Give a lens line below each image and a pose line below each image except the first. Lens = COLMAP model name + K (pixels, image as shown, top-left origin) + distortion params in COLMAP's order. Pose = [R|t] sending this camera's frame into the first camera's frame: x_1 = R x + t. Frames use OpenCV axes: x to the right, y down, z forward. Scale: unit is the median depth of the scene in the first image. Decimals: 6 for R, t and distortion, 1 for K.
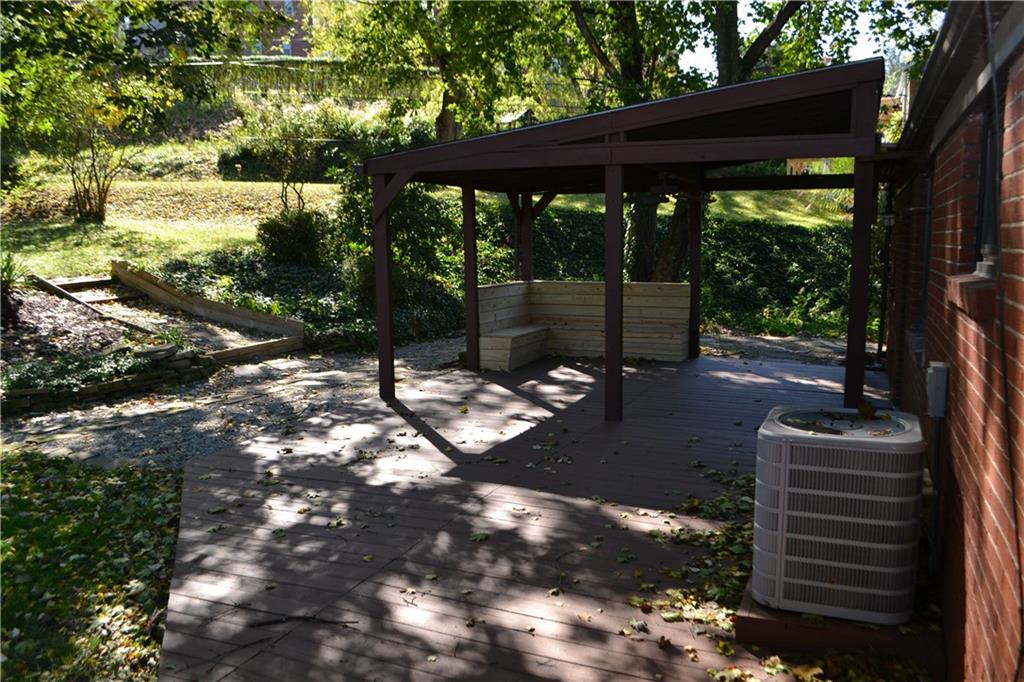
lens RADIAL K [[809.1, 0, 513.3], [0, 809.1, 368.7], [0, 0, 1]] dist [-0.092032, 0.014388]
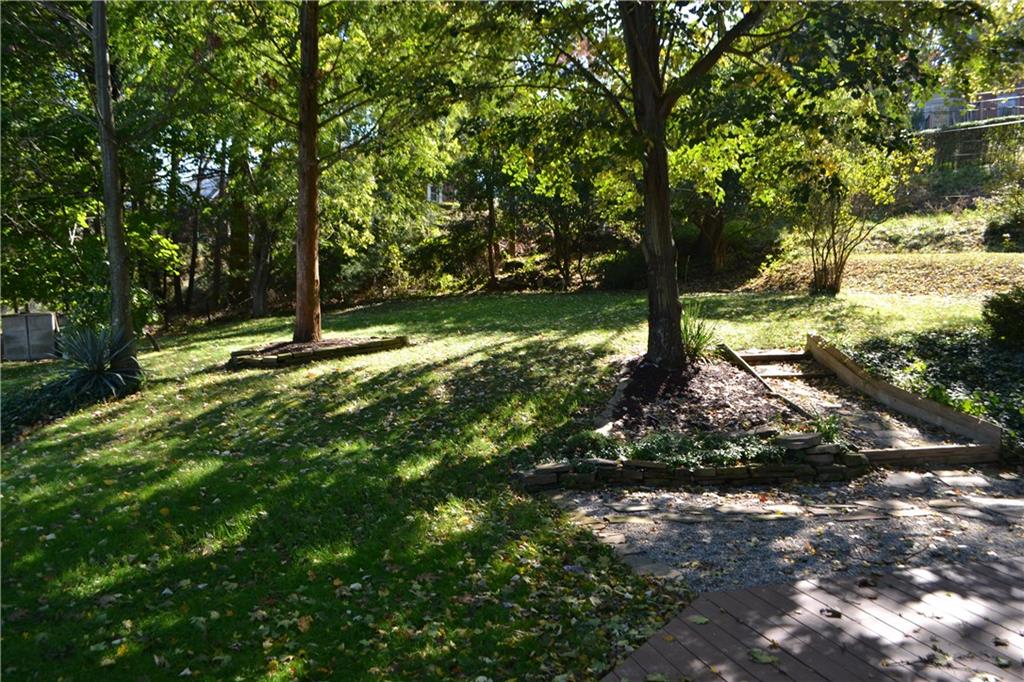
lens RADIAL K [[809.1, 0, 513.3], [0, 809.1, 368.7], [0, 0, 1]] dist [-0.092032, 0.014388]
pose [[0.602760, 0.073028, -0.794574, 0.040446], [-0.146738, 0.988965, -0.020420, -0.025941], [0.784314, 0.128902, 0.606824, 0.152164]]
